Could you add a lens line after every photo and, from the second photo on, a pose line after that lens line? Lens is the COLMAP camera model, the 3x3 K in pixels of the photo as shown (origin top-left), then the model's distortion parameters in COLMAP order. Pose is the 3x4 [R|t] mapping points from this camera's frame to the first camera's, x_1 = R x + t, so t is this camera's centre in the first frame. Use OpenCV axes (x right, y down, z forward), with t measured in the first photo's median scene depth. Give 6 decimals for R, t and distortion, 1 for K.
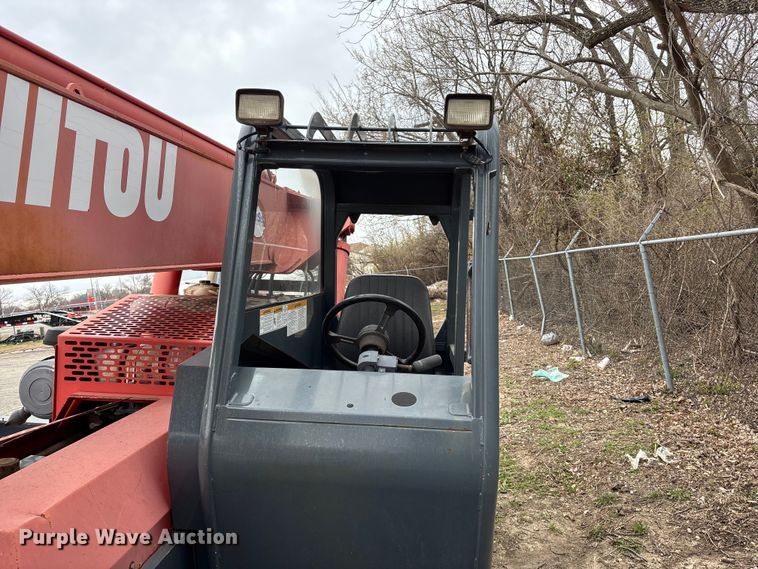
lens RADIAL K [[575.3, 0, 350.6], [0, 575.3, 305.4], [0, 0, 1]] dist [0.045728, -0.055265]
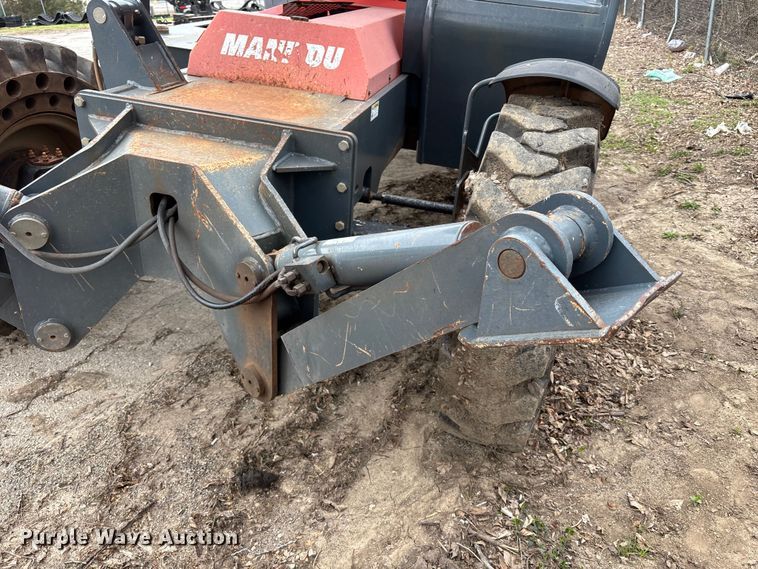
lens RADIAL K [[575.3, 0, 363.9], [0, 575.3, 277.1], [0, 0, 1]] dist [0.045728, -0.055265]
pose [[0.987343, 0.123732, -0.099219, -0.032823], [-0.070029, 0.901419, 0.427248, 0.040585], [0.142302, -0.414892, 0.898674, -0.148597]]
